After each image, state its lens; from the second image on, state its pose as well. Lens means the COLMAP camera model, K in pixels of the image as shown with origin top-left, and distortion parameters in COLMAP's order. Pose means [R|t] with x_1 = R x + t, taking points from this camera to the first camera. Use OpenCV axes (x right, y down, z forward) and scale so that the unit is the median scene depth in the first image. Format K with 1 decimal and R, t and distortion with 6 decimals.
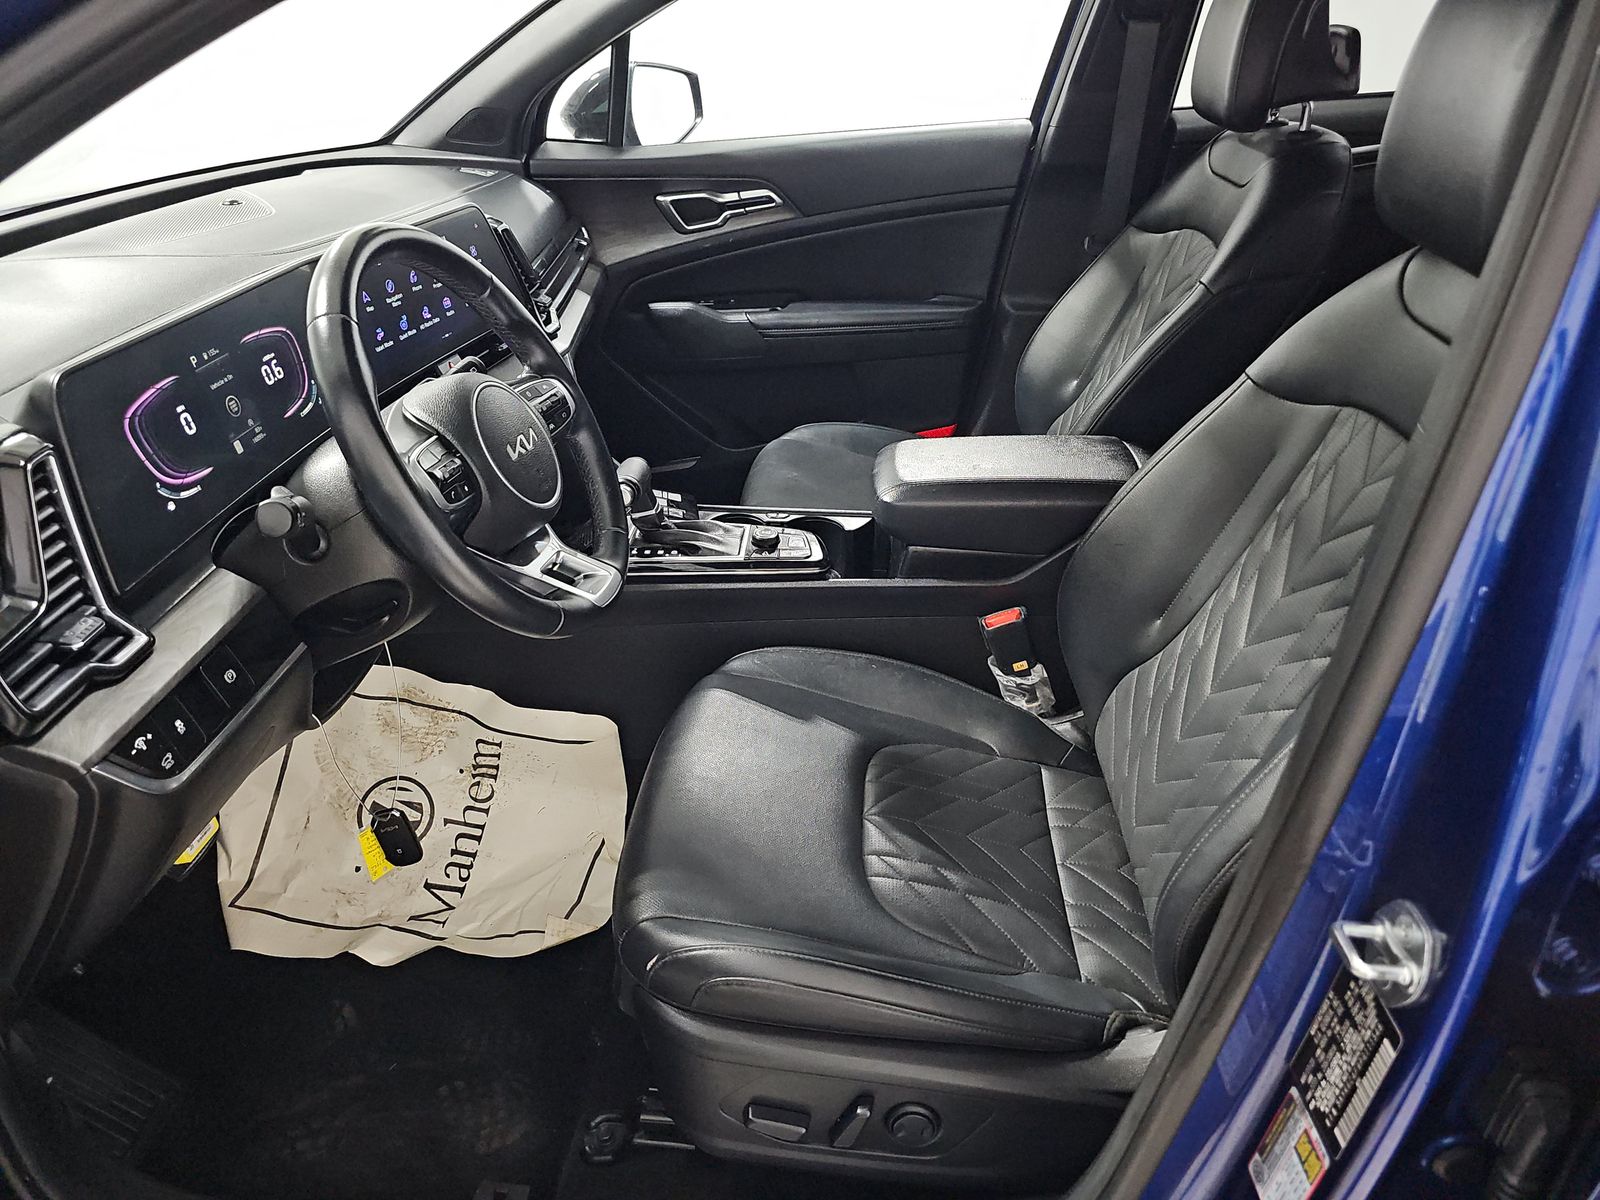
lens RADIAL K [[1079.6, 0, 803.1], [0, 1079.6, 603.0], [0, 0, 1]] dist [0.044396, -0.050428]
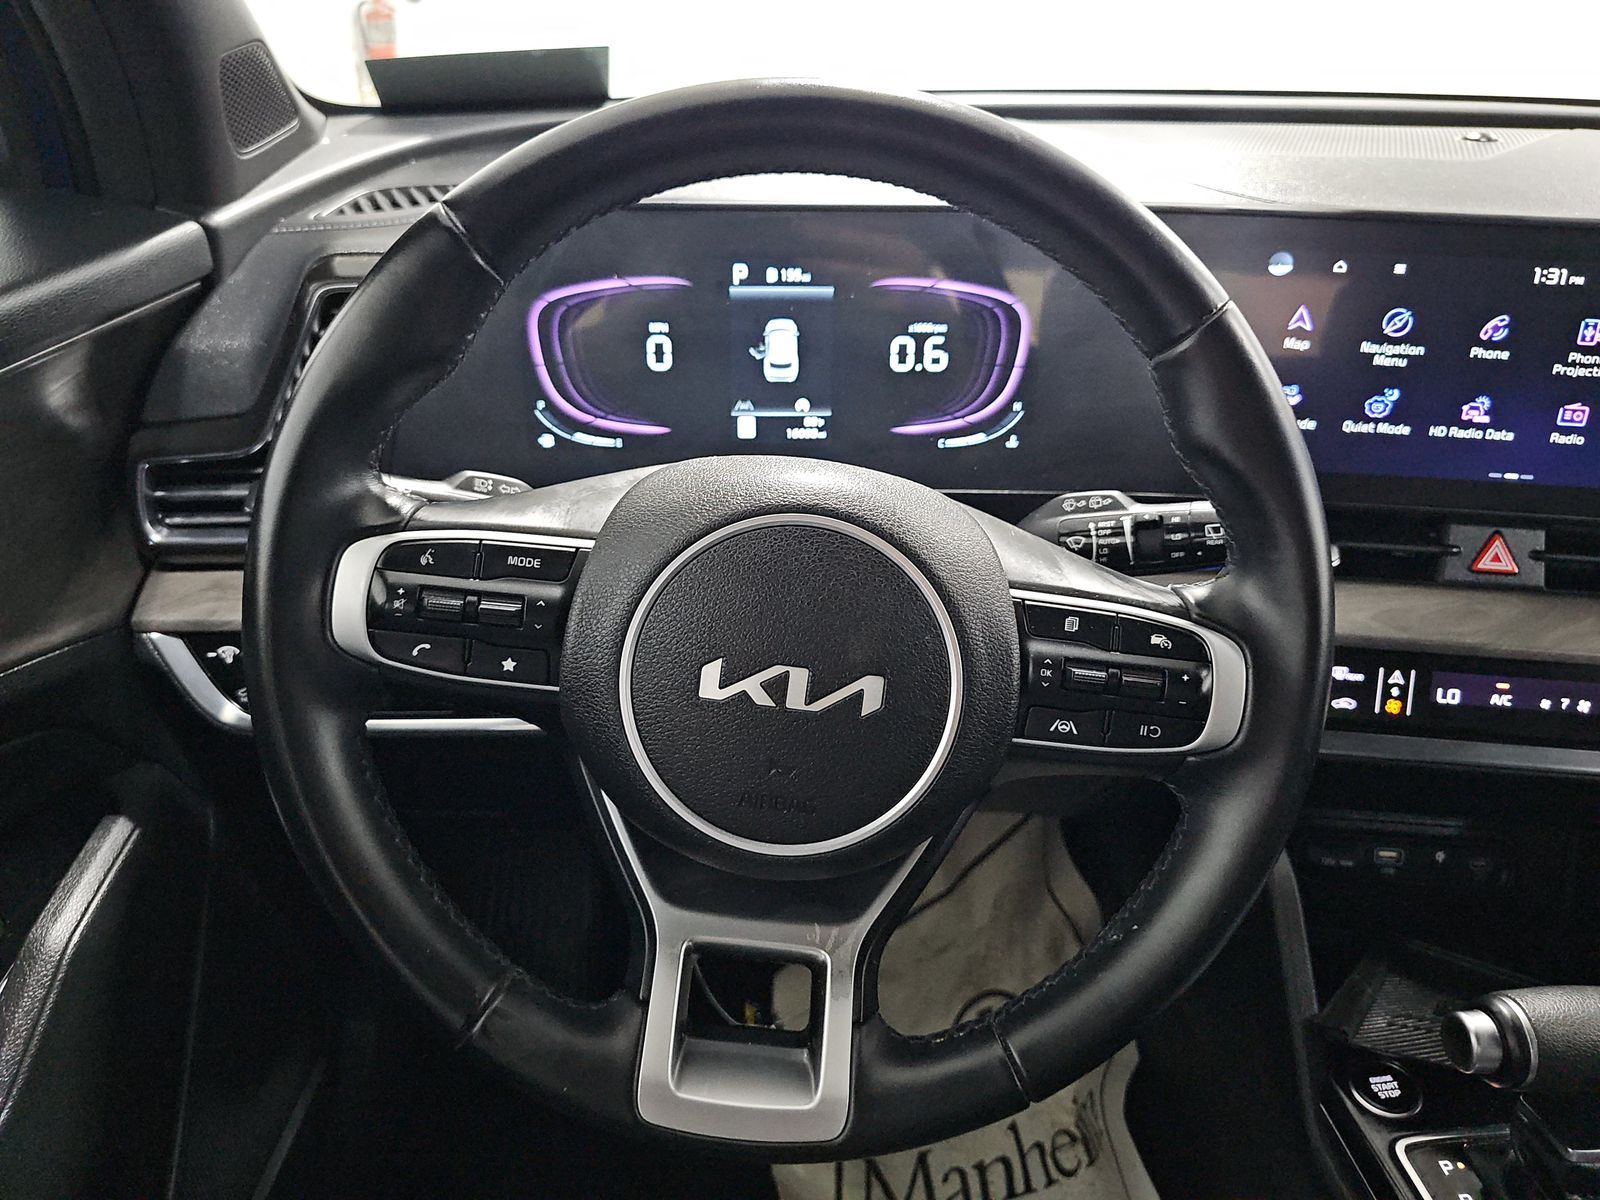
lens RADIAL K [[1093.6, 0, 801.9], [0, 1093.6, 593.1], [0, 0, 1]] dist [0.043804, -0.058067]
pose [[0.116224, 0.505230, -0.855123, 0.054467], [-0.505969, 0.770986, 0.386750, -0.289985], [0.854685, 0.387716, 0.345238, 0.756623]]
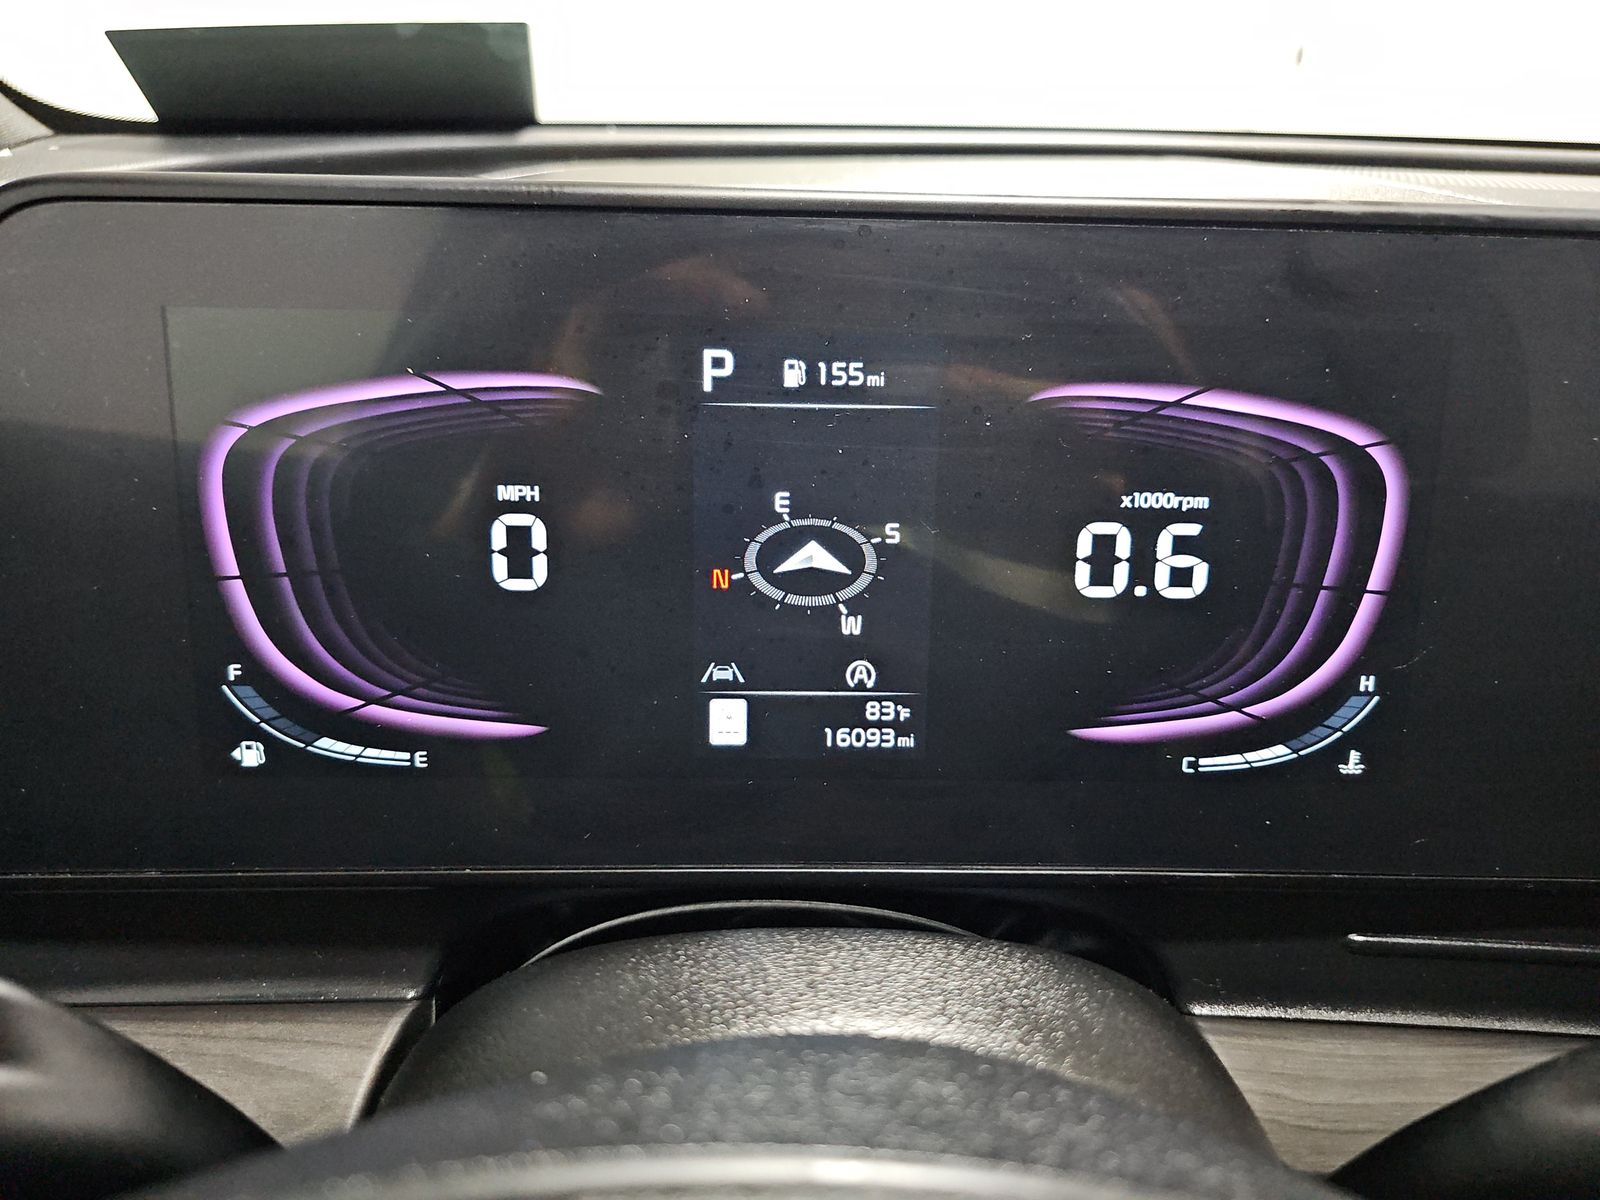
lens RADIAL K [[1079.6, 0, 803.1], [0, 1079.6, 603.0], [0, 0, 1]] dist [0.044396, -0.050428]
pose [[0.109050, 0.412219, -0.904535, -0.262505], [-0.514920, 0.801784, 0.303315, -0.225853], [0.850274, 0.432687, 0.299694, 0.824155]]
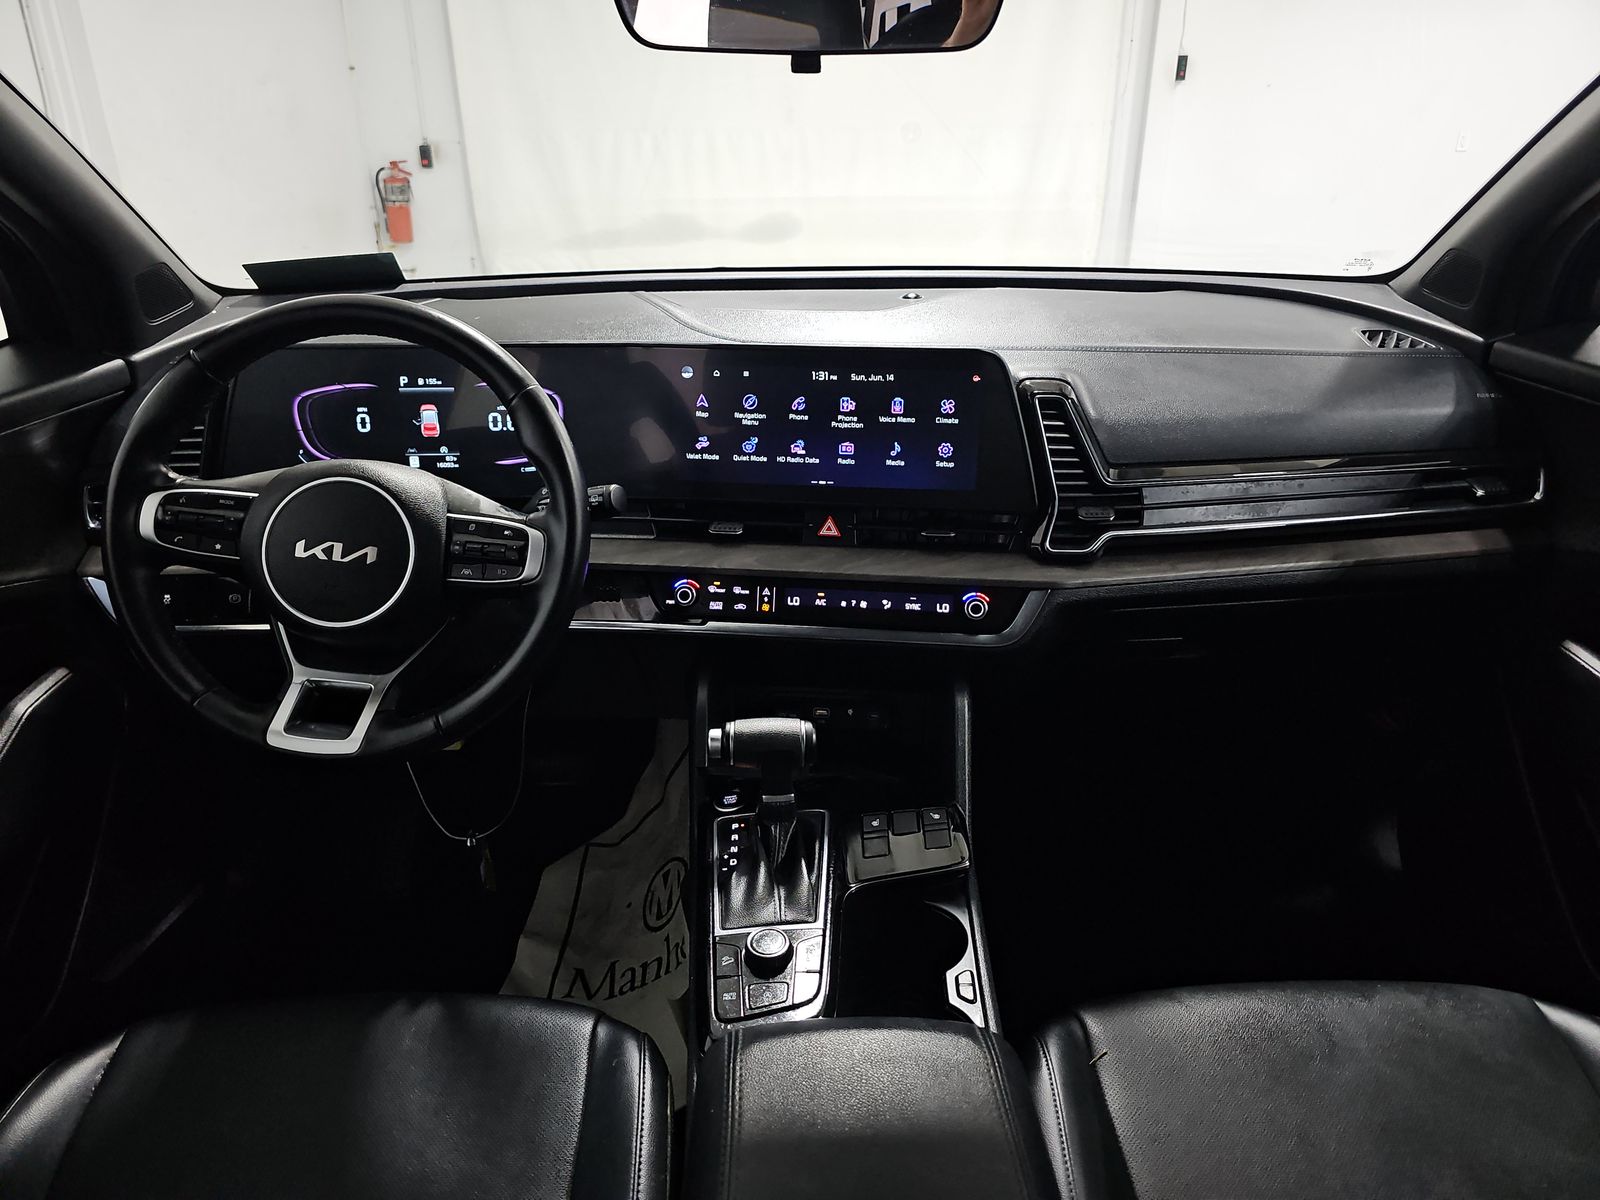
lens RADIAL K [[1078.7, 0, 800.0], [0, 1078.7, 600.0], [0, 0, 1]] dist [0.116663, -0.132834]
pose [[0.093693, 0.417159, -0.903991, 0.544947], [-0.483861, 0.812622, 0.324846, -0.527082], [0.870115, 0.406970, 0.277984, 0.971914]]
